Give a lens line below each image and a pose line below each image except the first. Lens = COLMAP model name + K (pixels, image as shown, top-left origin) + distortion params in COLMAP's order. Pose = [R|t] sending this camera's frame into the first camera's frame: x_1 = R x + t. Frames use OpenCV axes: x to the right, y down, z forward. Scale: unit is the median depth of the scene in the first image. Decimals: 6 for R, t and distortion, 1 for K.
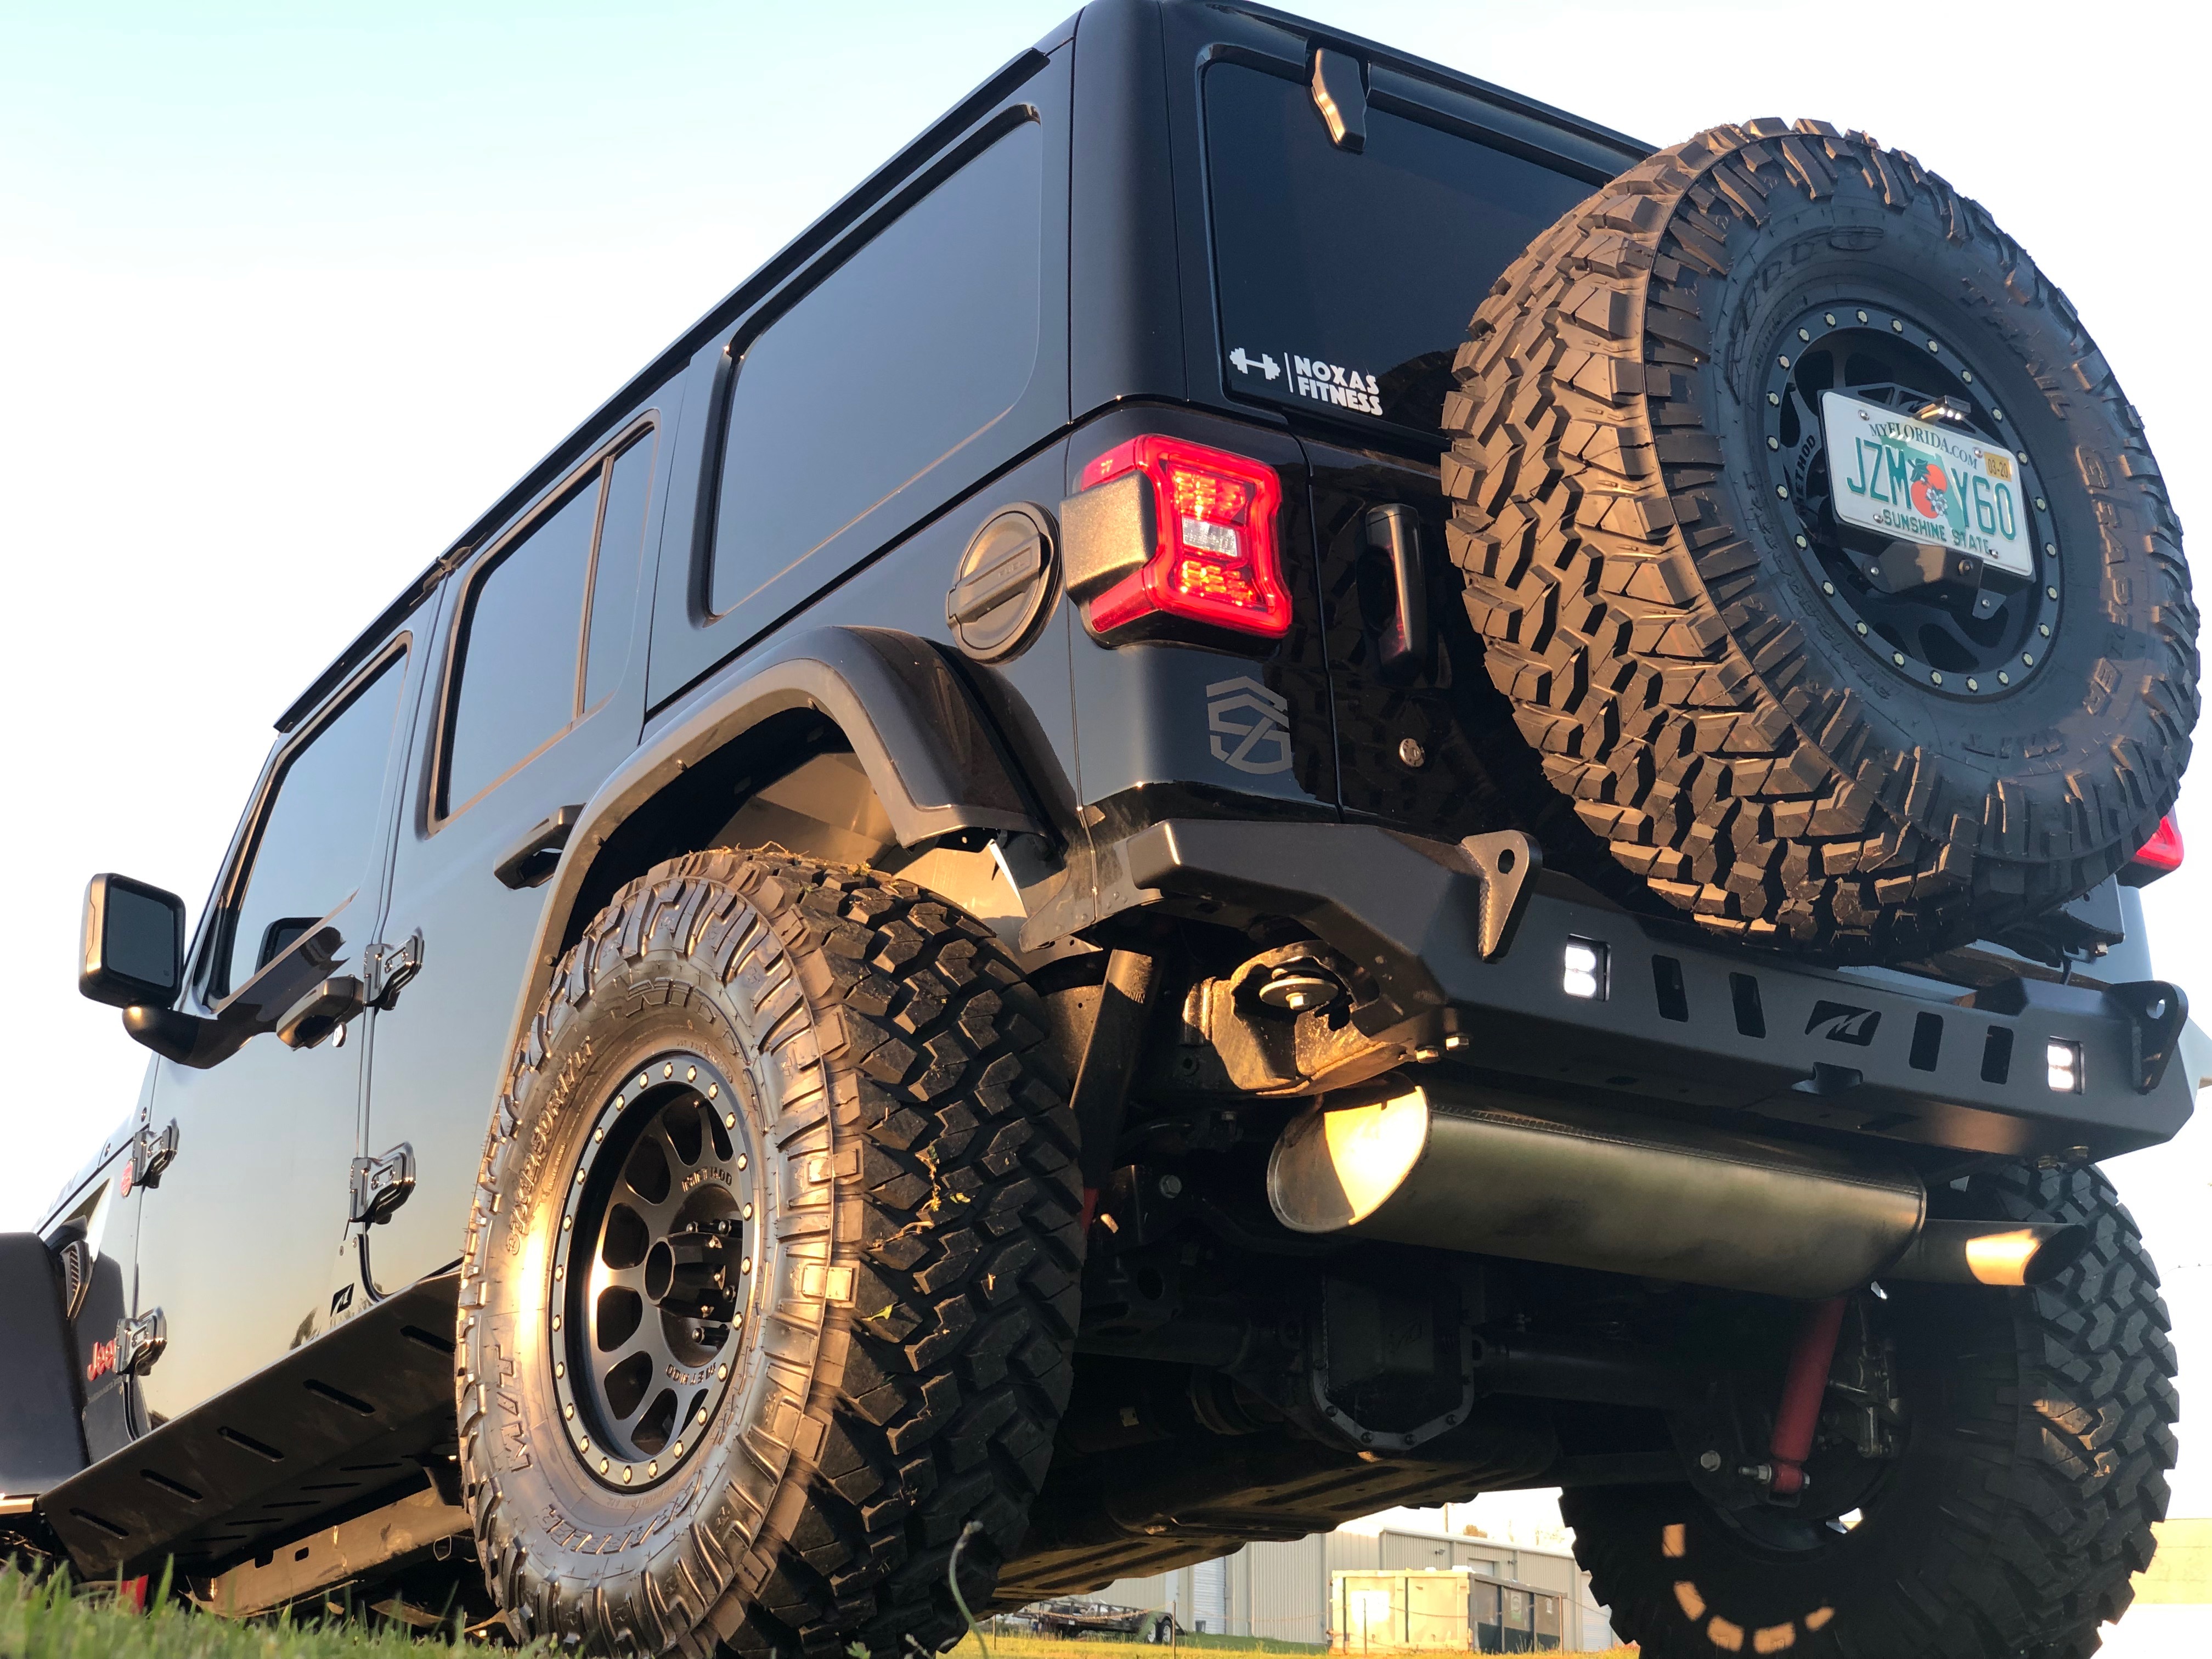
lens RADIAL K [[3375.2, 0, 1106.0], [0, 3375.2, 829.5], [0, 0, 1]] dist [0.031499, 0.068821]
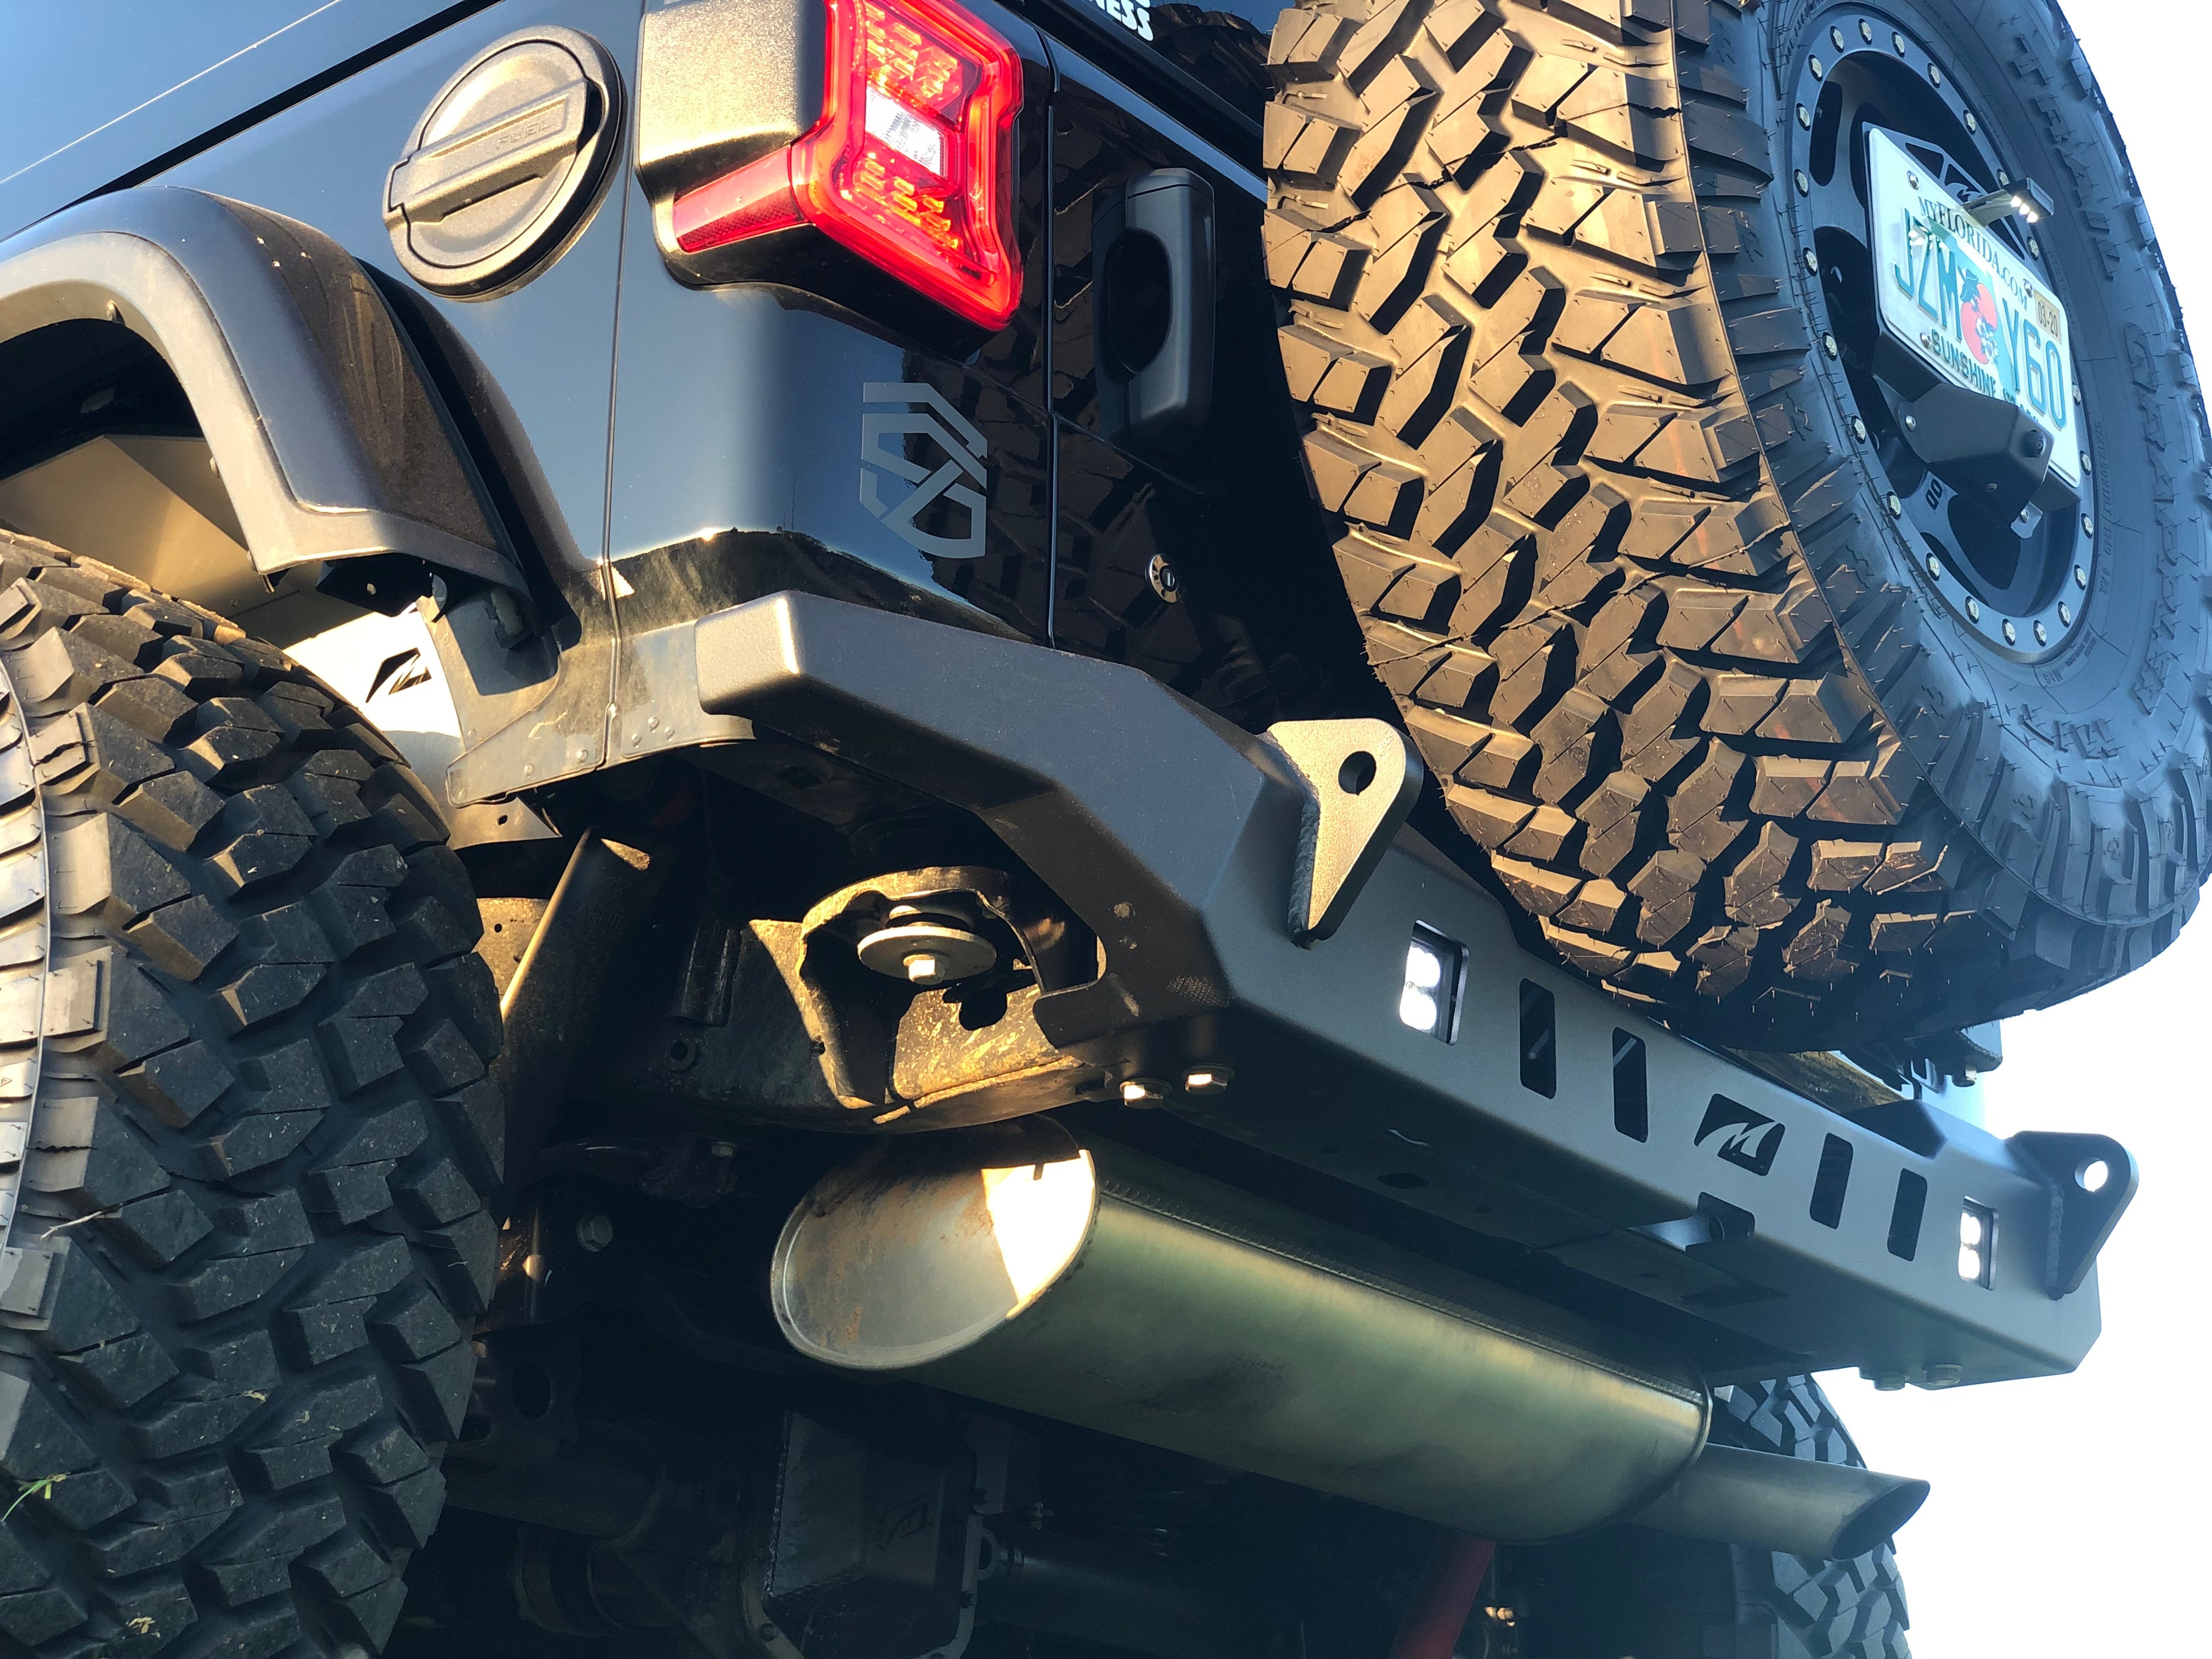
lens RADIAL K [[3338.7, 0, 1092.4], [0, 3338.7, 836.5], [0, 0, 1]] dist [0.017502, 0.003348]
pose [[0.959835, 0.156244, 0.233032, -0.049785], [-0.153138, 0.987703, -0.031479, 0.042173], [-0.235085, -0.005471, 0.971960, 0.447469]]
